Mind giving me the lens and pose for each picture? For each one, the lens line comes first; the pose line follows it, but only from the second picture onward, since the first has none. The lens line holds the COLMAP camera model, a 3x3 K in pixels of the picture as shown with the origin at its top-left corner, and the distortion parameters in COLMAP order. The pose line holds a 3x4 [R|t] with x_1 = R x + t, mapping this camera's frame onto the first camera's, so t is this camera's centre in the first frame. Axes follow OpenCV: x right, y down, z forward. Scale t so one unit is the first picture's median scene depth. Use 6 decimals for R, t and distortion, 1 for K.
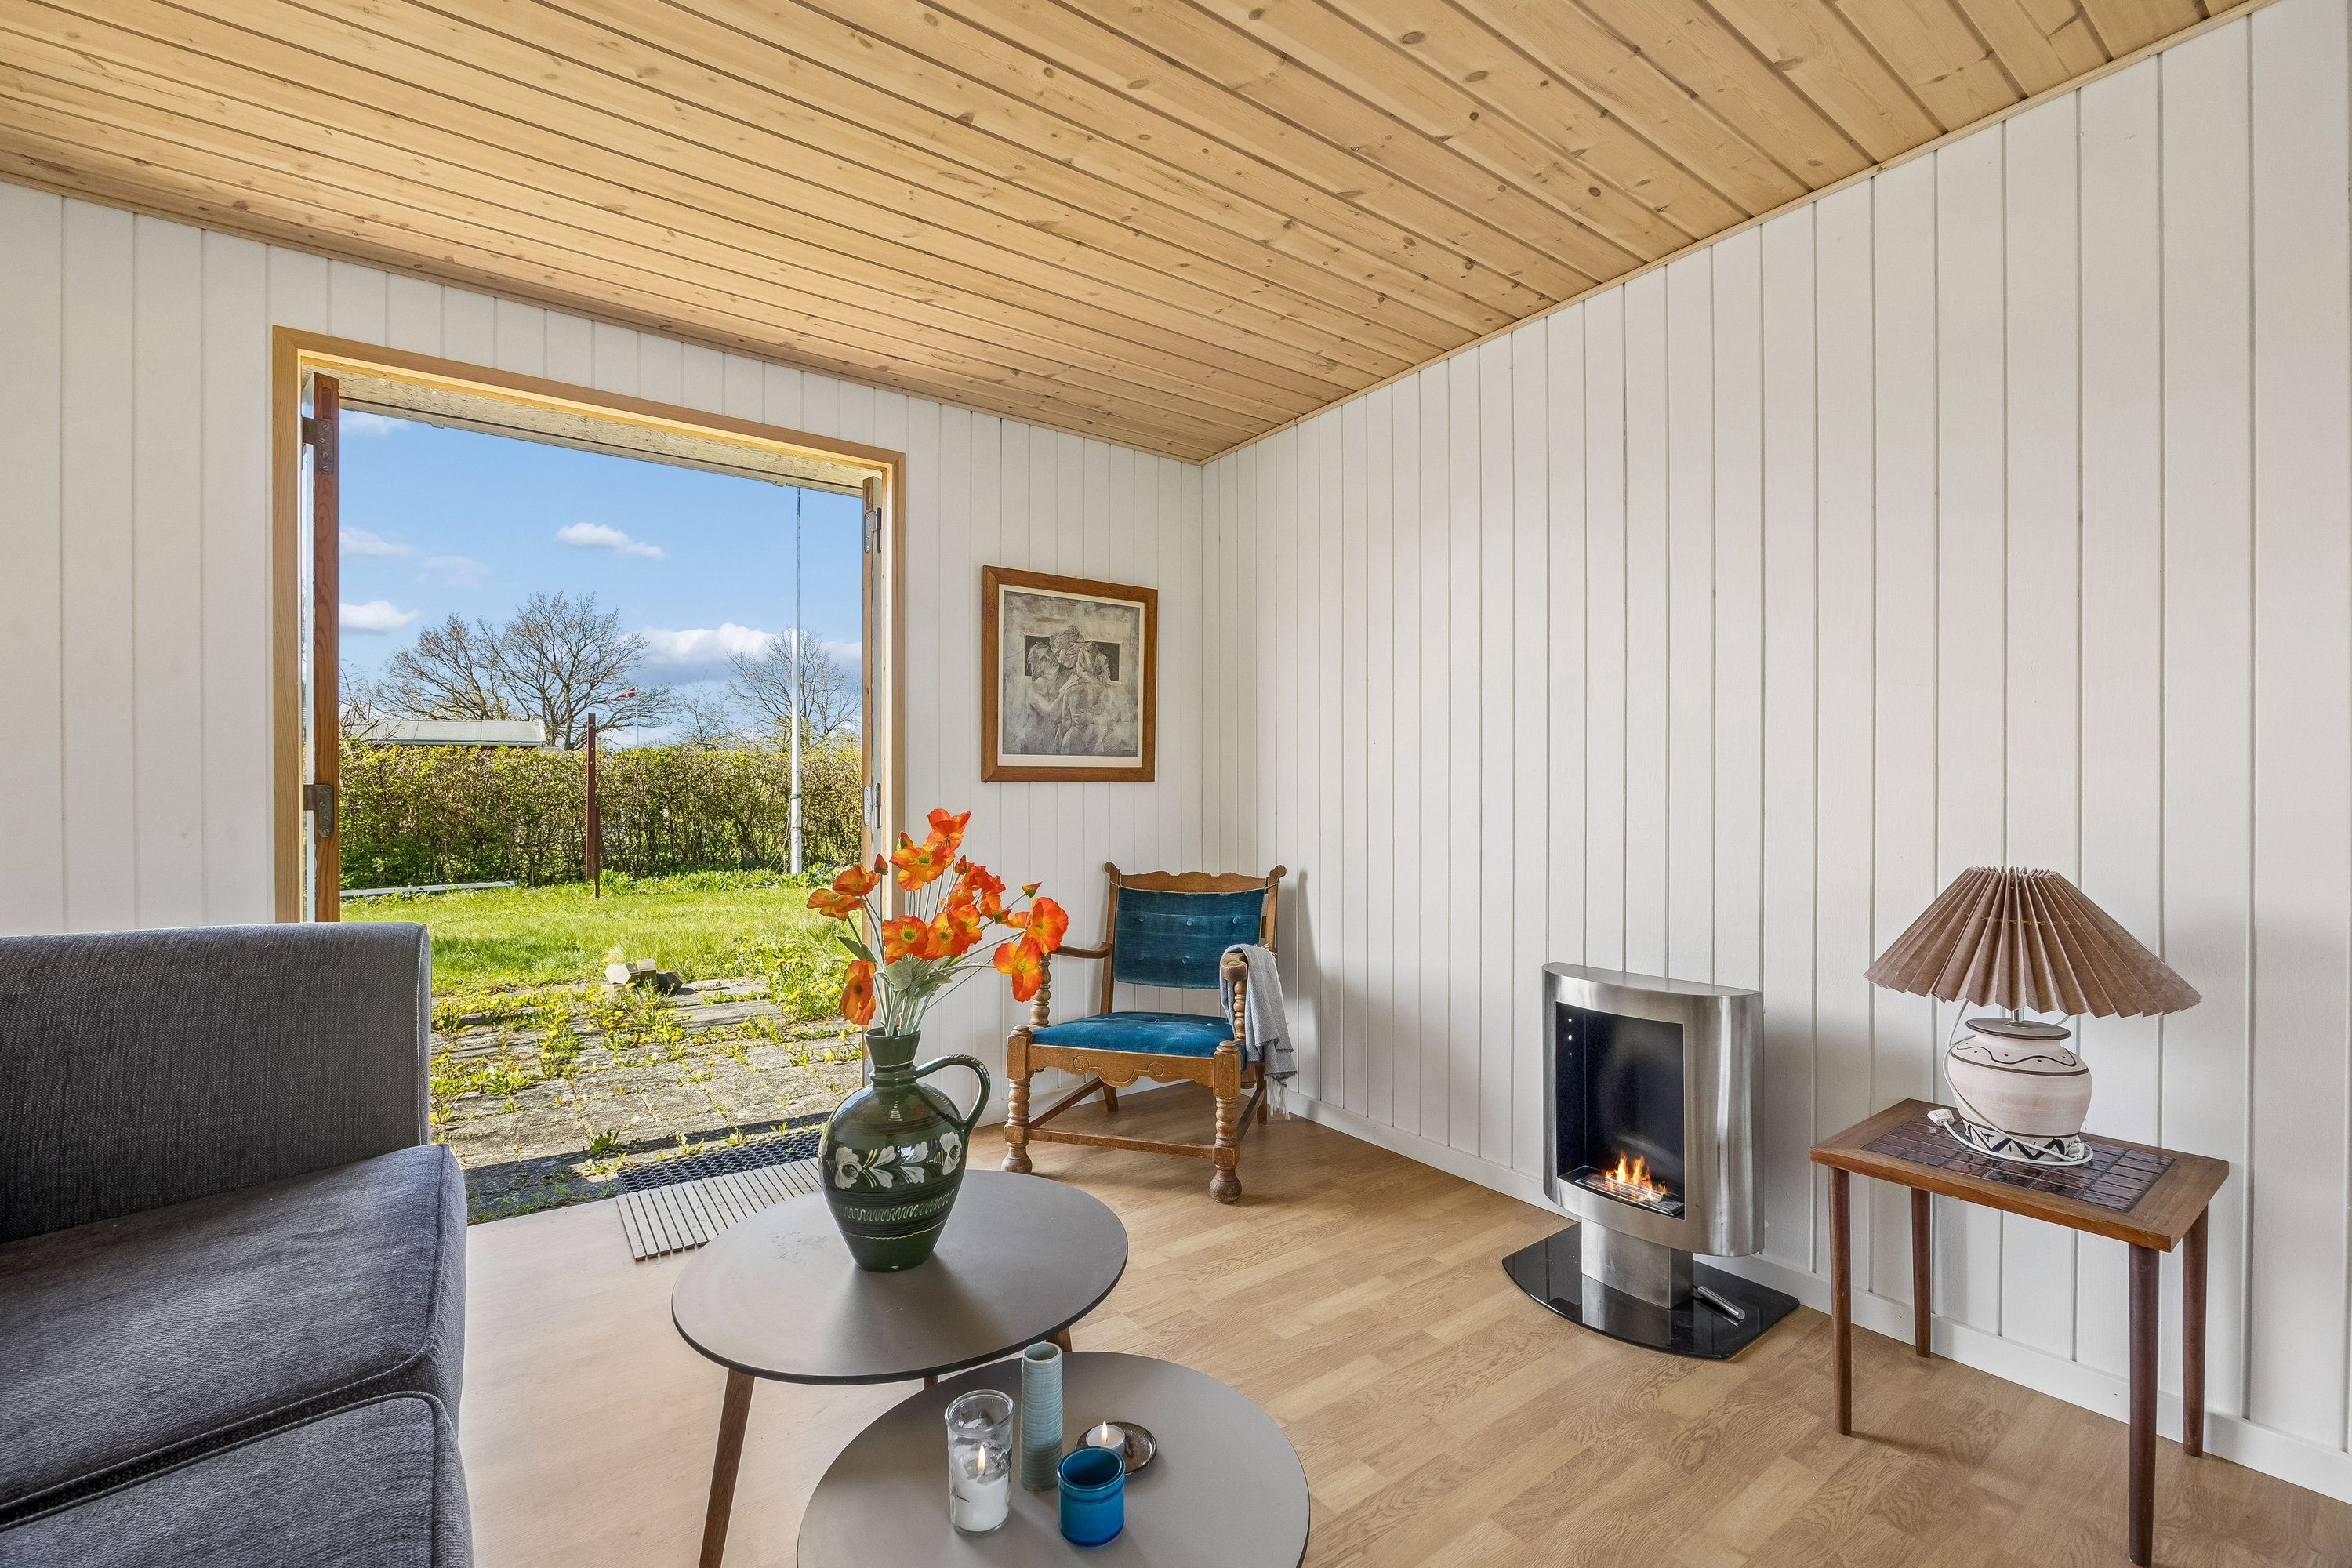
lens RADIAL K [[1014.1, 0, 1181.8], [0, 1014.1, 788.8], [0, 0, 1]] dist [-0.001112, 0.000051]
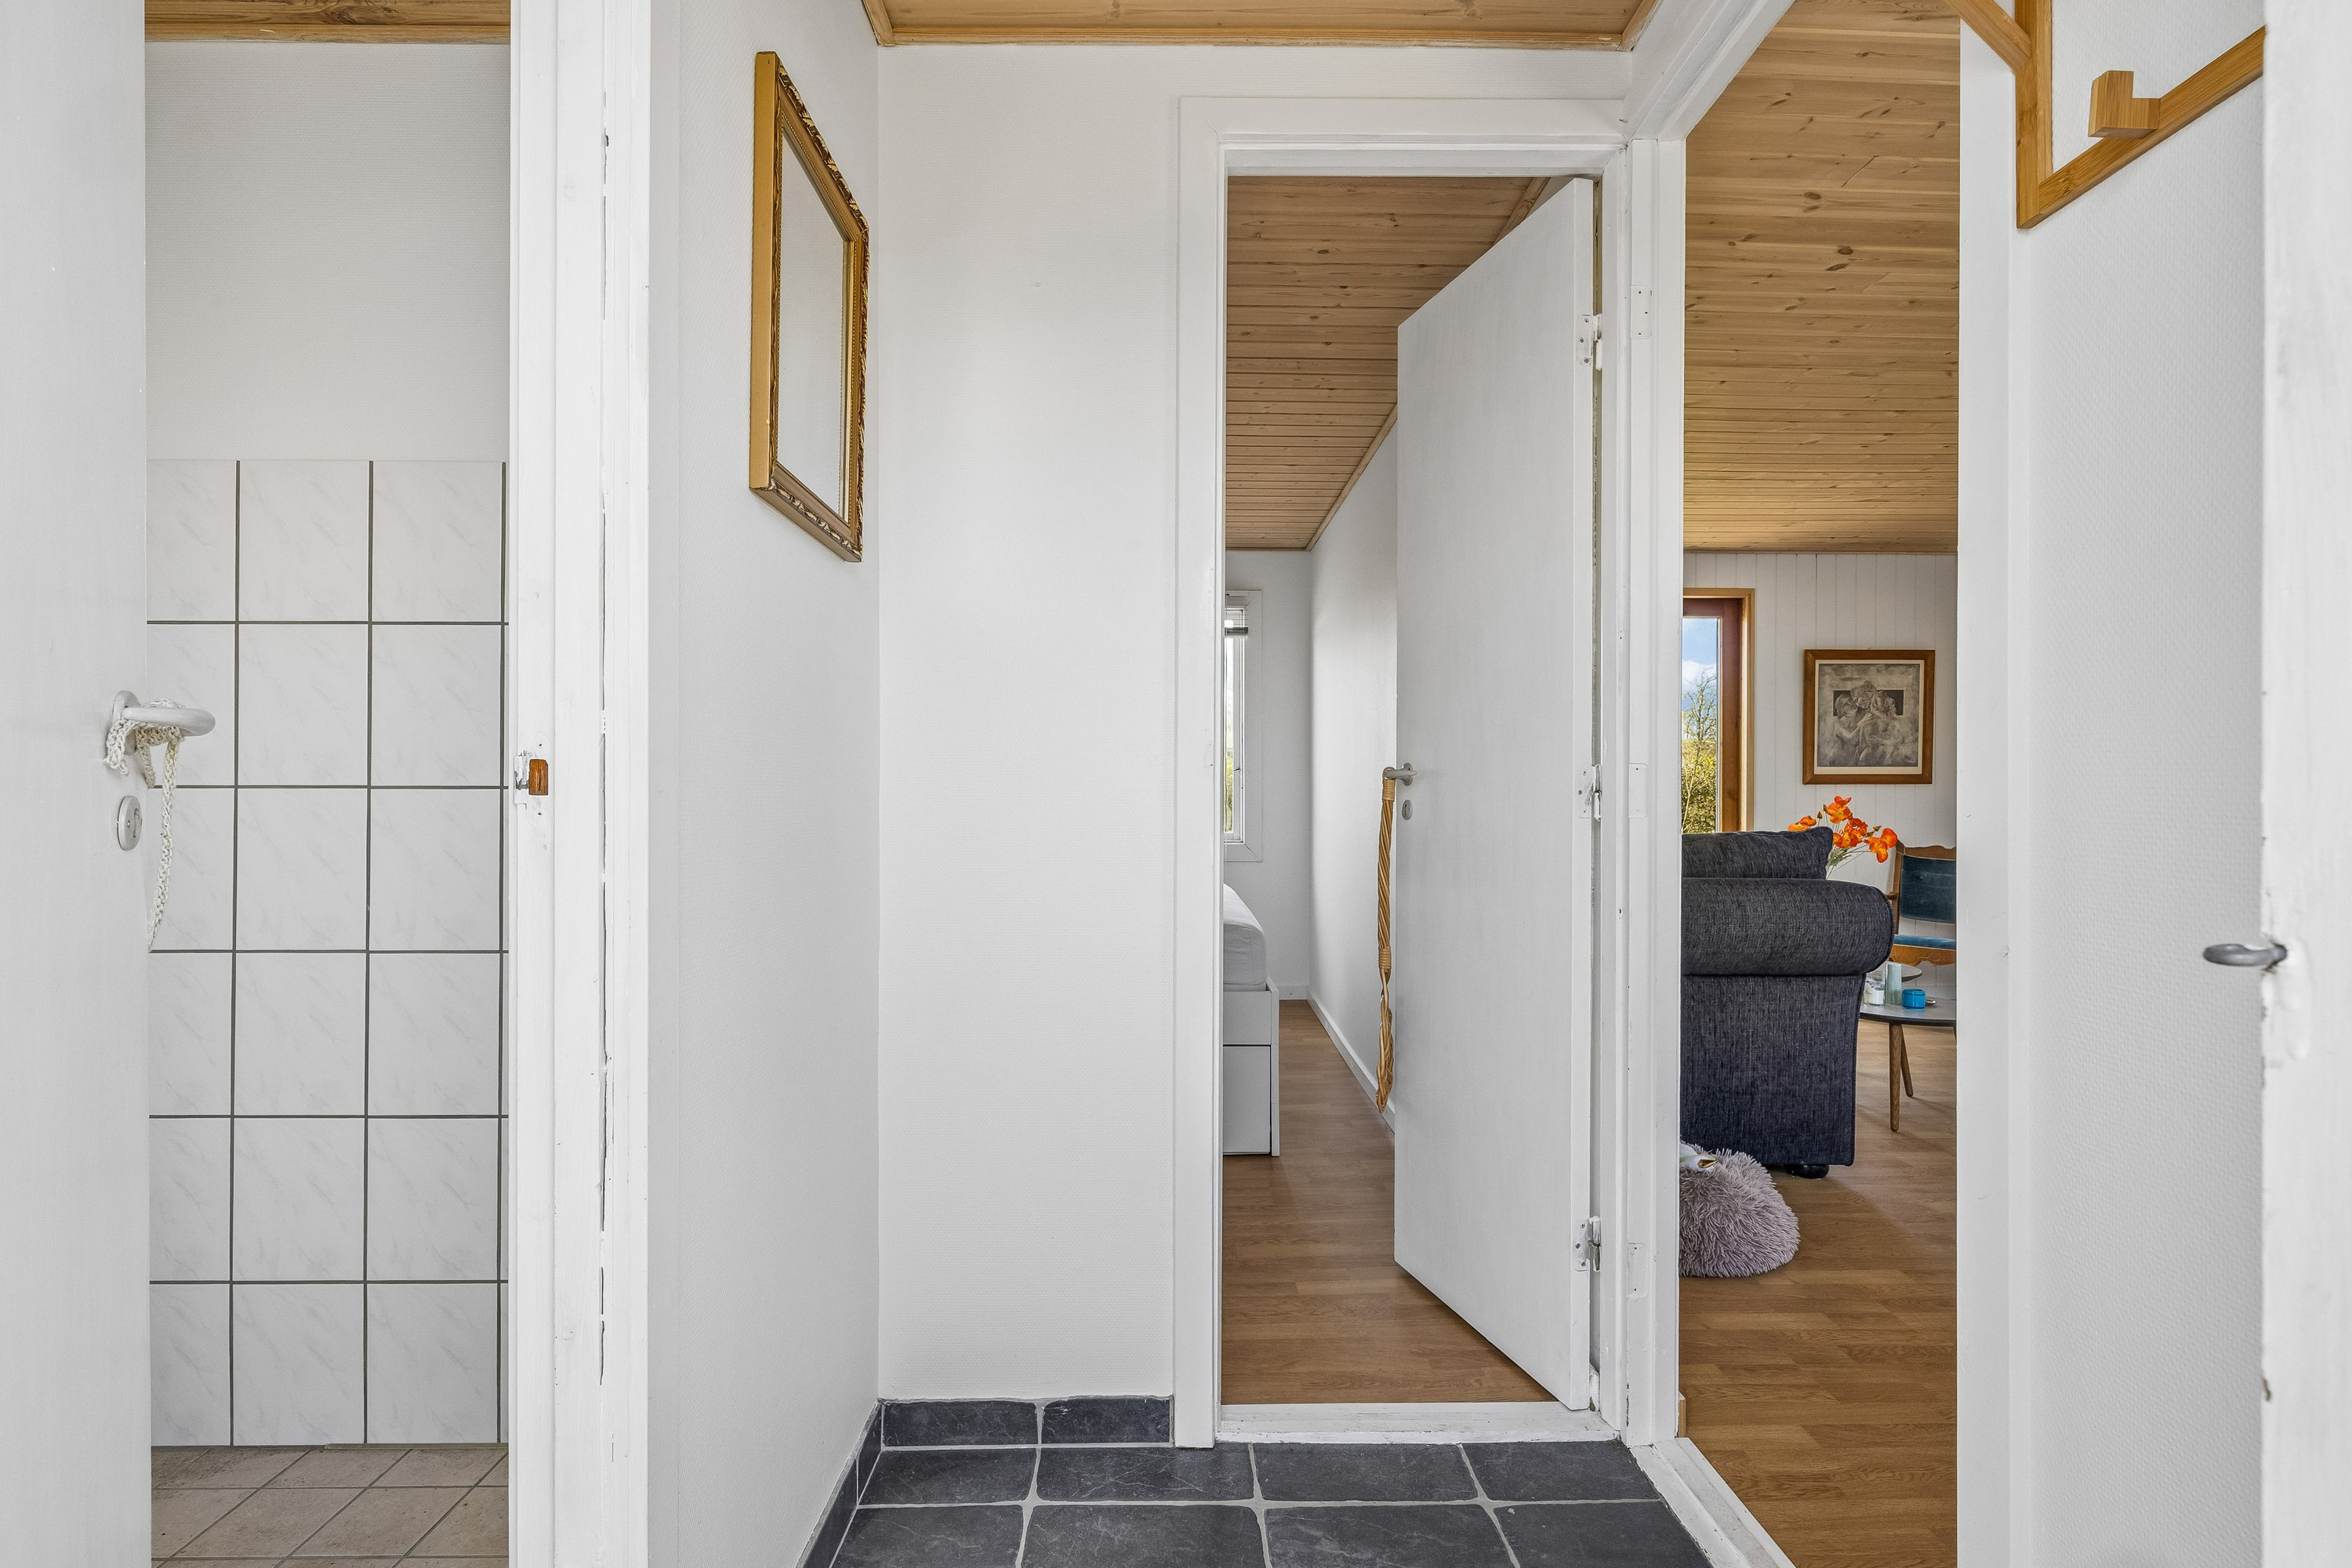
lens RADIAL K [[1157.2, 0, 1181.6], [0, 1157.2, 790.4], [0, 0, 1]] dist [0.010423, 0.001835]
pose [[0.824075, -0.000144, -0.566481, 0.030977], [0.000001, 1.000000, -0.000254, 0.003325], [0.566481, 0.000209, 0.824075, -1.000558]]
